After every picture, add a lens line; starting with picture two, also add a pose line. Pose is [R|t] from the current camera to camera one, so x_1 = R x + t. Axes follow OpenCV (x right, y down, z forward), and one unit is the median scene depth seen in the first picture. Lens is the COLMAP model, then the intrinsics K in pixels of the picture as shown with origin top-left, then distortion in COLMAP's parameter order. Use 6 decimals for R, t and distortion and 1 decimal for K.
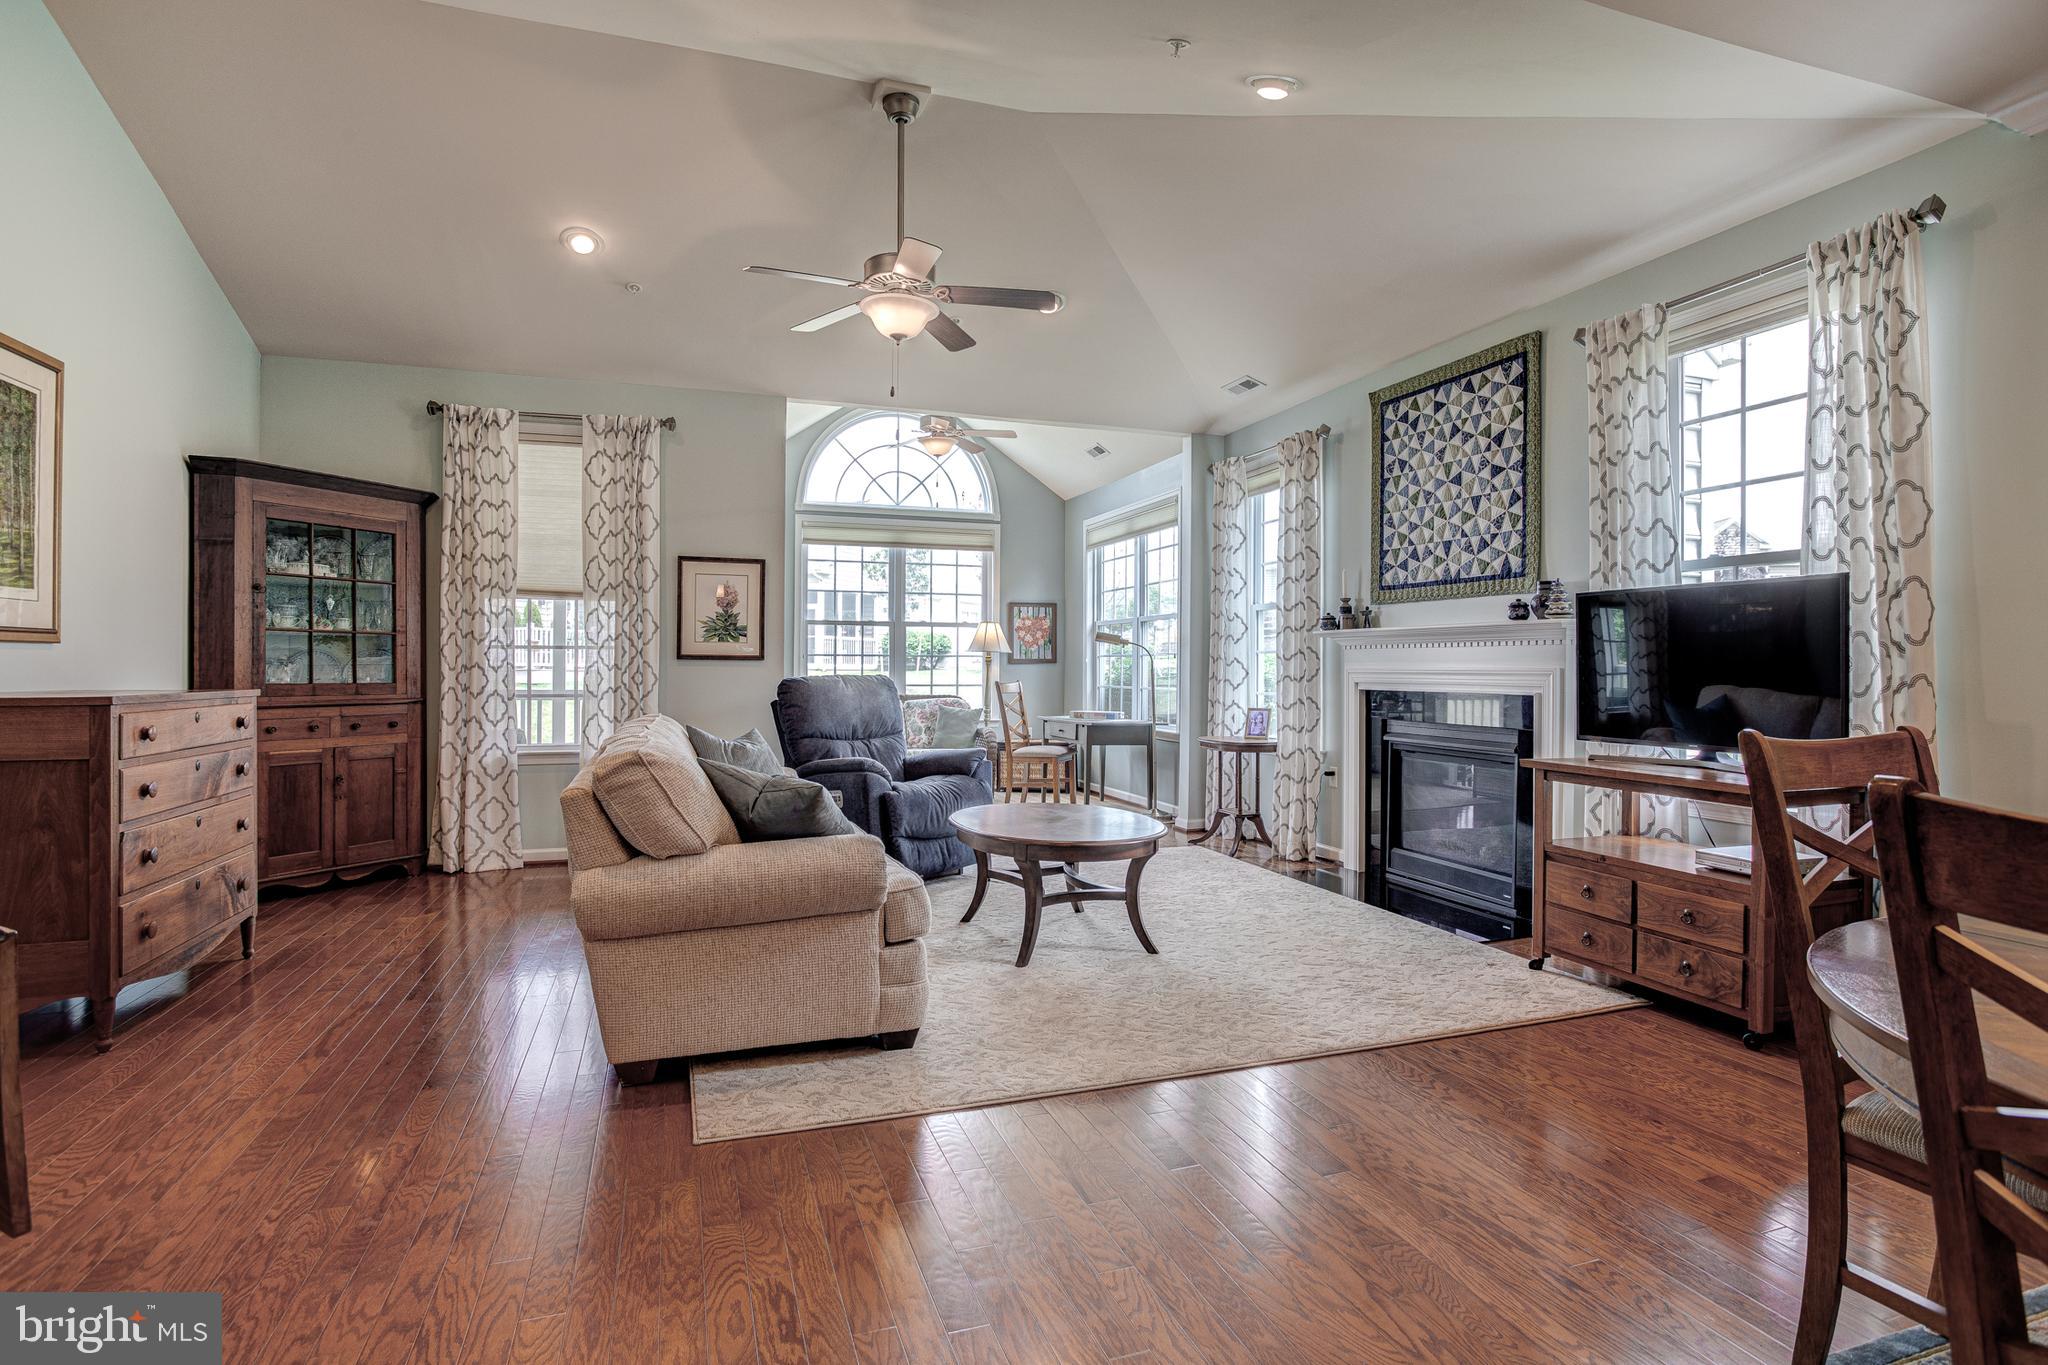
lens RADIAL K [[1022.1, 0, 1029.3], [0, 1022.1, 668.9], [0, 0, 1]] dist [-0.071722, 0.039777]
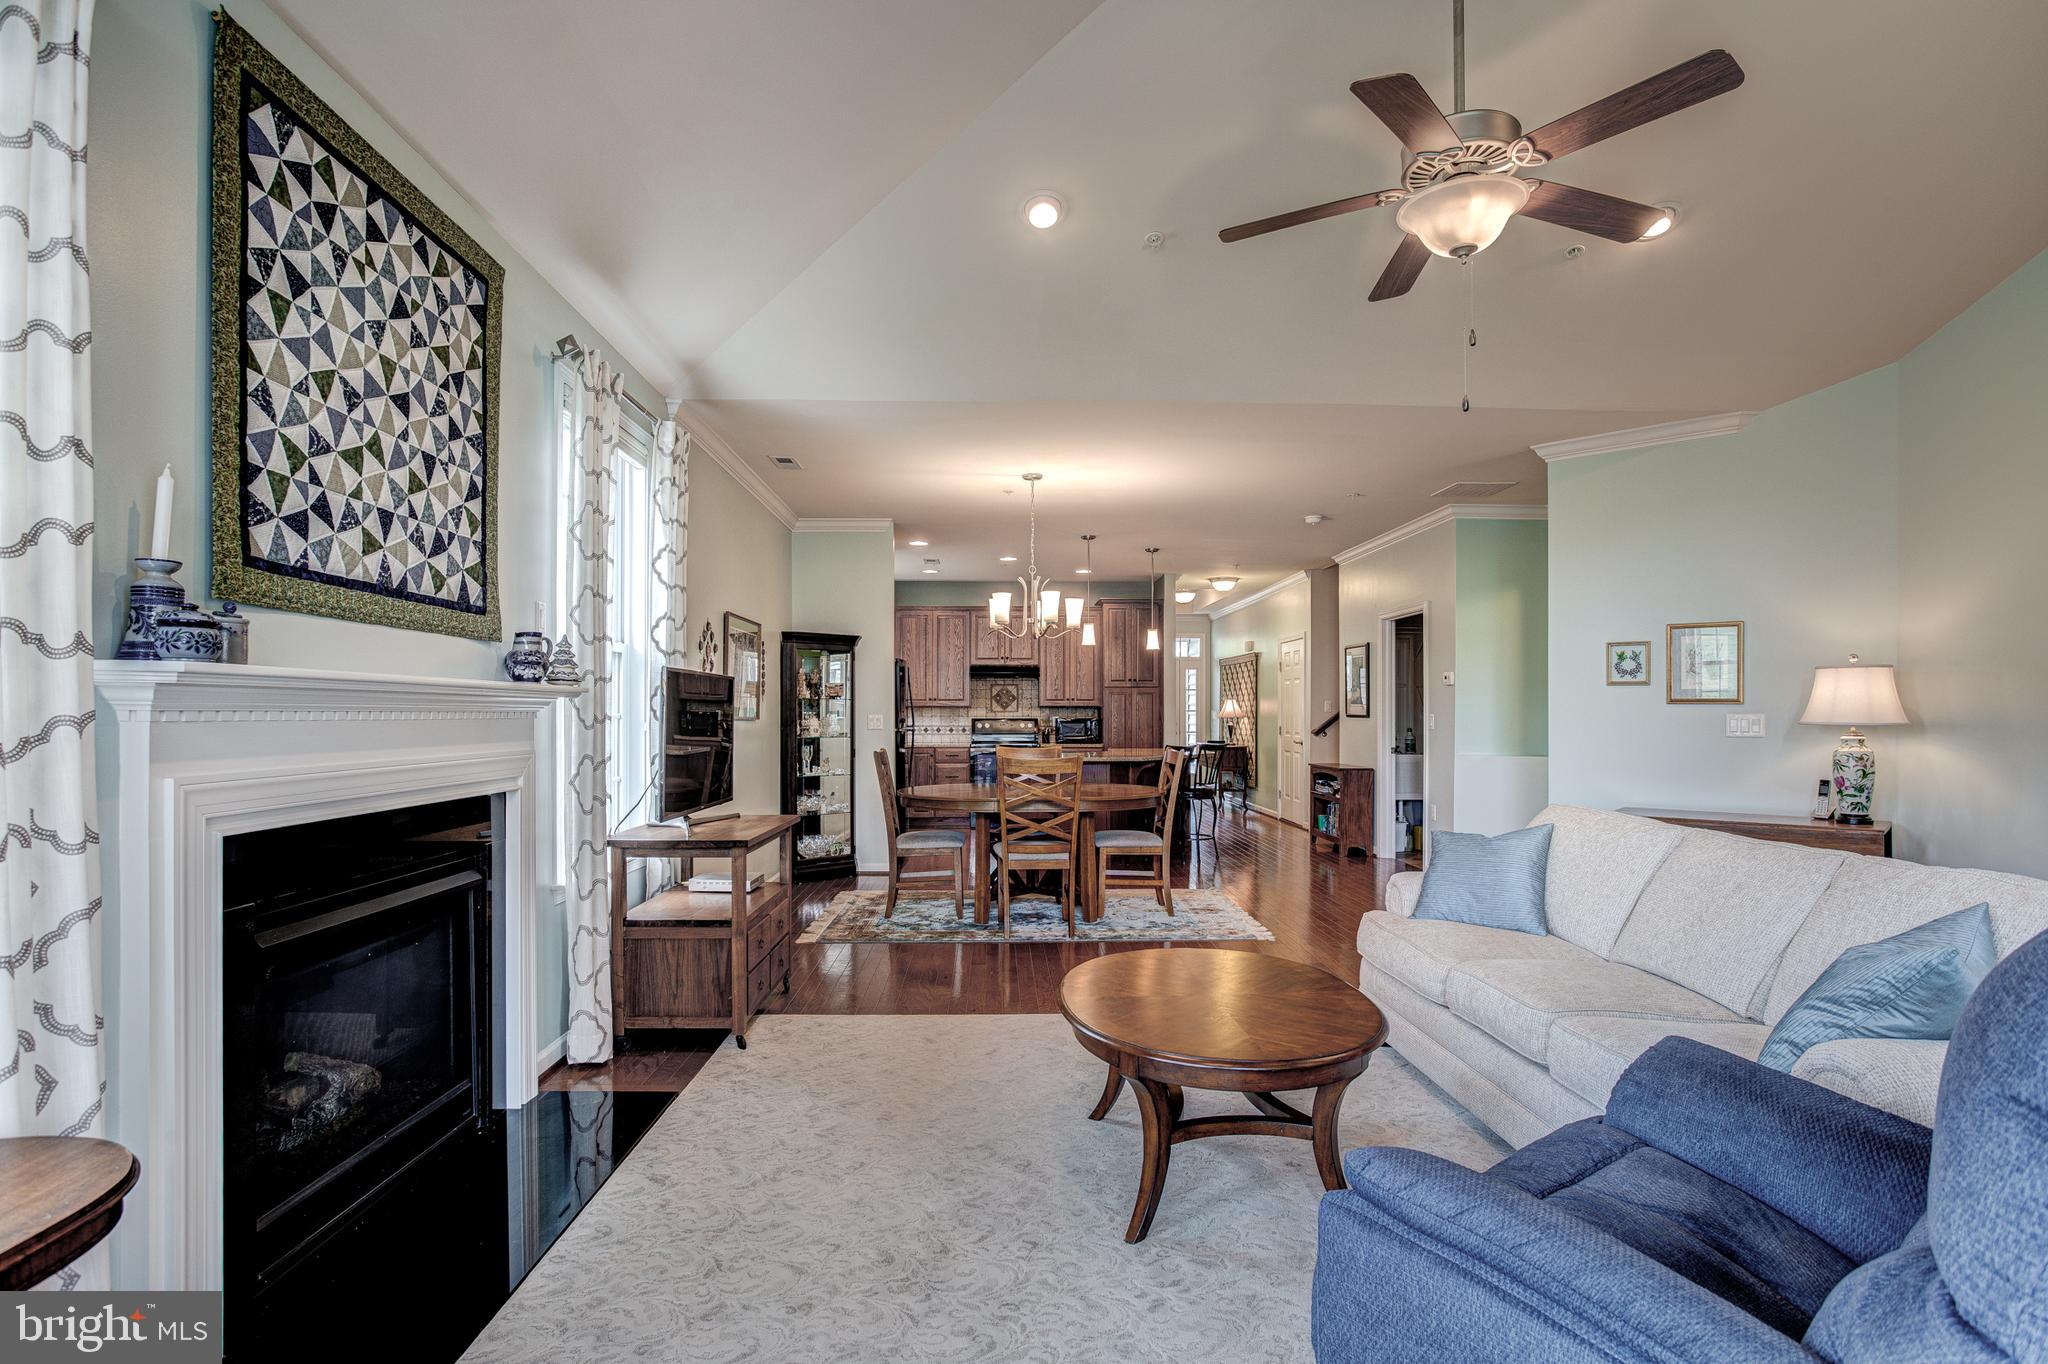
lens RADIAL K [[1013.4, 0, 1022.8], [0, 1013.4, 700.7], [0, 0, 1]] dist [-0.004008, -0.000774]
pose [[-0.952796, -0.003344, 0.303592, -0.045275], [-0.006679, 0.999928, -0.009949, -0.026073], [-0.303536, -0.011507, -0.952750, 1.302318]]
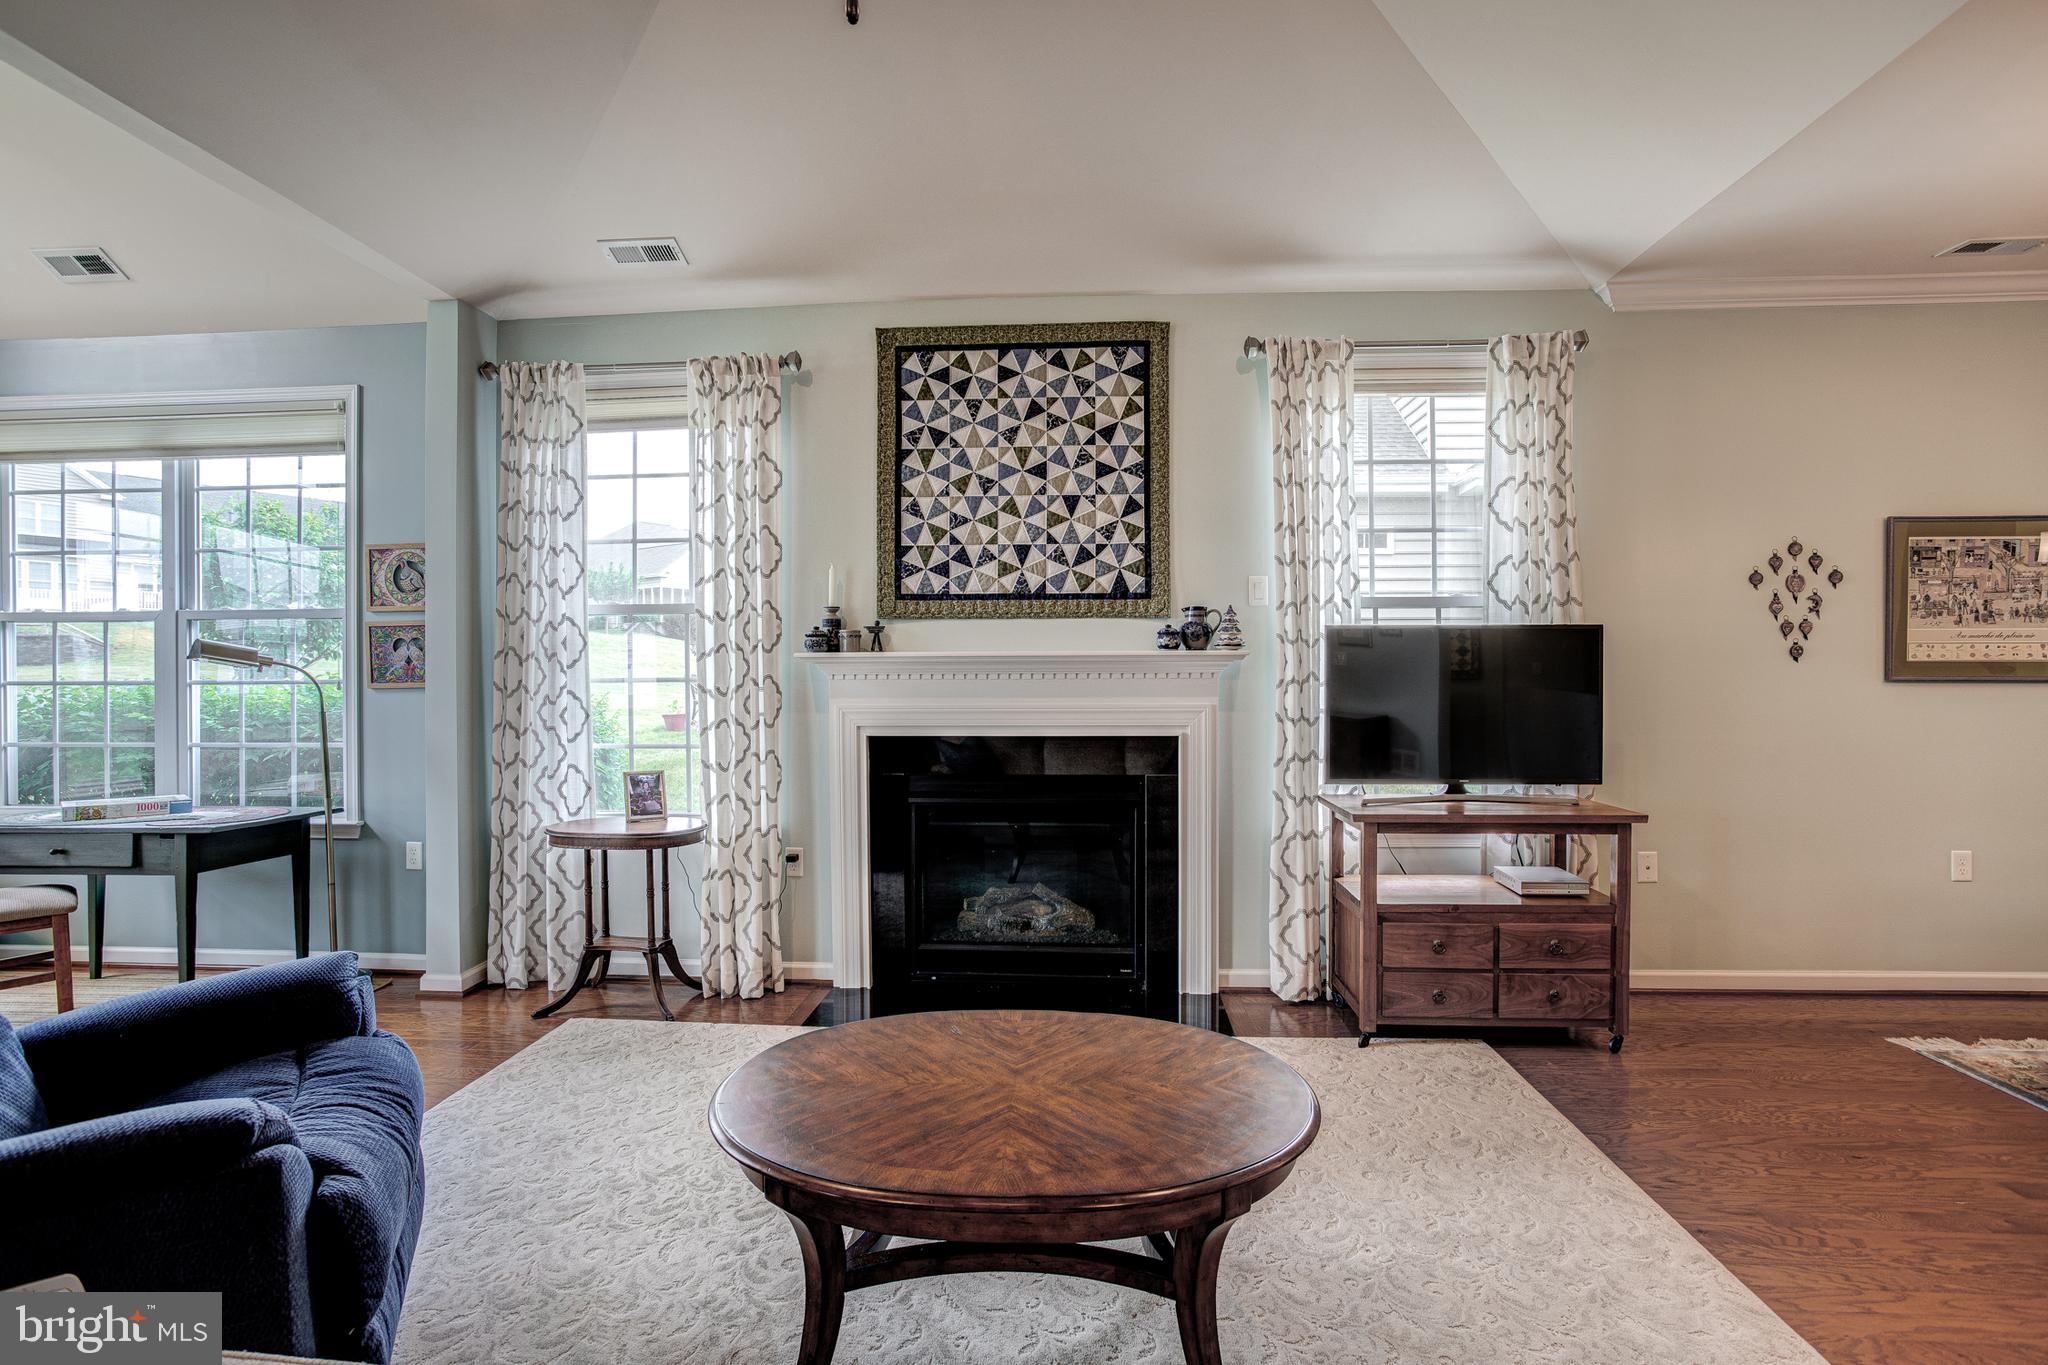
lens RADIAL K [[1022.1, 0, 1029.3], [0, 1022.1, 668.9], [0, 0, 1]] dist [-0.071722, 0.039777]
pose [[0.398498, -0.002590, 0.917166, -0.302391], [0.007492, 0.999972, -0.000432, -0.026929], [-0.917139, 0.007044, 0.398506, 0.633048]]
